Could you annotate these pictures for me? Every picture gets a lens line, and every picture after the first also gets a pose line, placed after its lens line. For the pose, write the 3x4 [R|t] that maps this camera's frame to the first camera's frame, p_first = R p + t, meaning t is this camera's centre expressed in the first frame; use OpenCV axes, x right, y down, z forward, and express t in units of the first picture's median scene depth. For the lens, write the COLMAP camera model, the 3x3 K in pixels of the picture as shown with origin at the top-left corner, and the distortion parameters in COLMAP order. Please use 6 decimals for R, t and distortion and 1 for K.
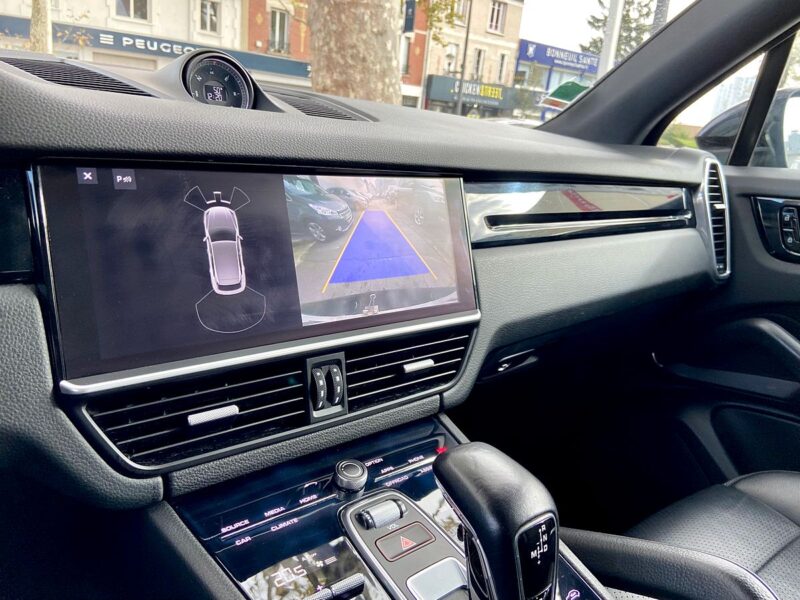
lens RADIAL K [[607.1, 0, 397.4], [0, 607.1, 291.8], [0, 0, 1]] dist [0.091415, -0.109264]
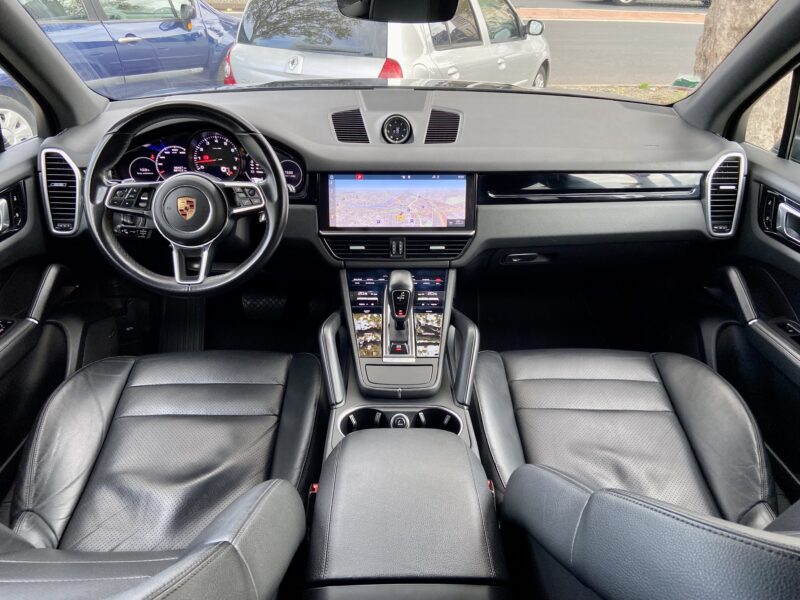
lens RADIAL K [[607.1, 0, 401.0], [0, 607.1, 308.2], [0, 0, 1]] dist [0.091415, -0.109264]
pose [[0.780438, 0.255589, -0.570605, 1.392419], [-0.101282, 0.952255, 0.288013, -0.351398], [0.616975, -0.166985, 0.769063, -1.109979]]
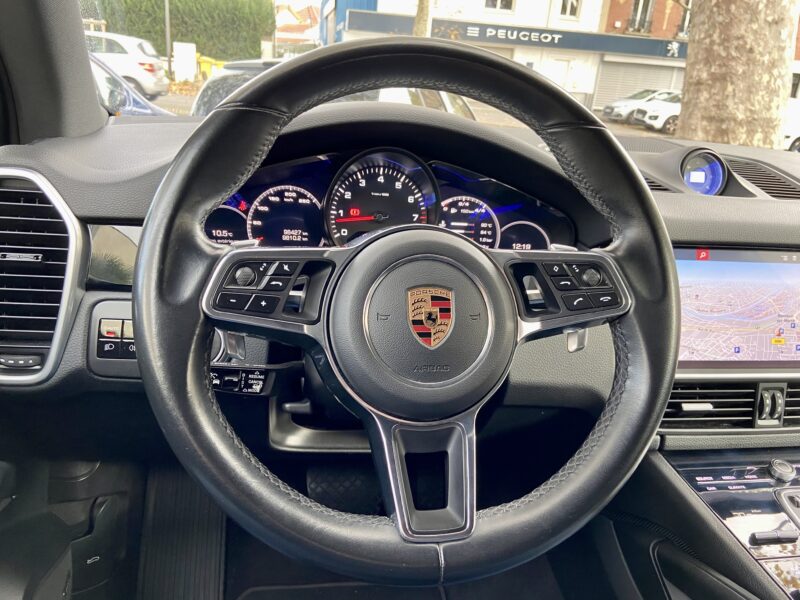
lens RADIAL K [[613.8, 0, 387.9], [0, 613.8, 294.1], [0, 0, 1]] dist [0.053827, -0.077976]
pose [[0.863418, 0.144109, -0.483469, -0.185043], [-0.128830, 0.989542, 0.064880, -0.062421], [0.487763, 0.006267, 0.872954, -0.555898]]
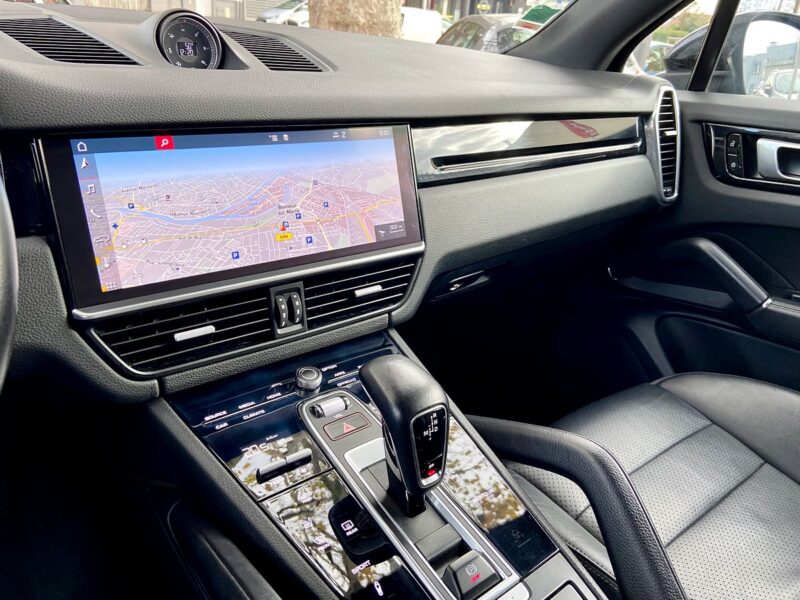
lens RADIAL K [[607.1, 0, 397.9], [0, 607.1, 291.9], [0, 0, 1]] dist [0.091415, -0.109264]
pose [[0.999942, -0.003309, -0.010214, 0.098573], [0.004852, 0.987900, 0.155015, -0.057987], [0.009578, -0.155056, 0.987859, -0.175750]]
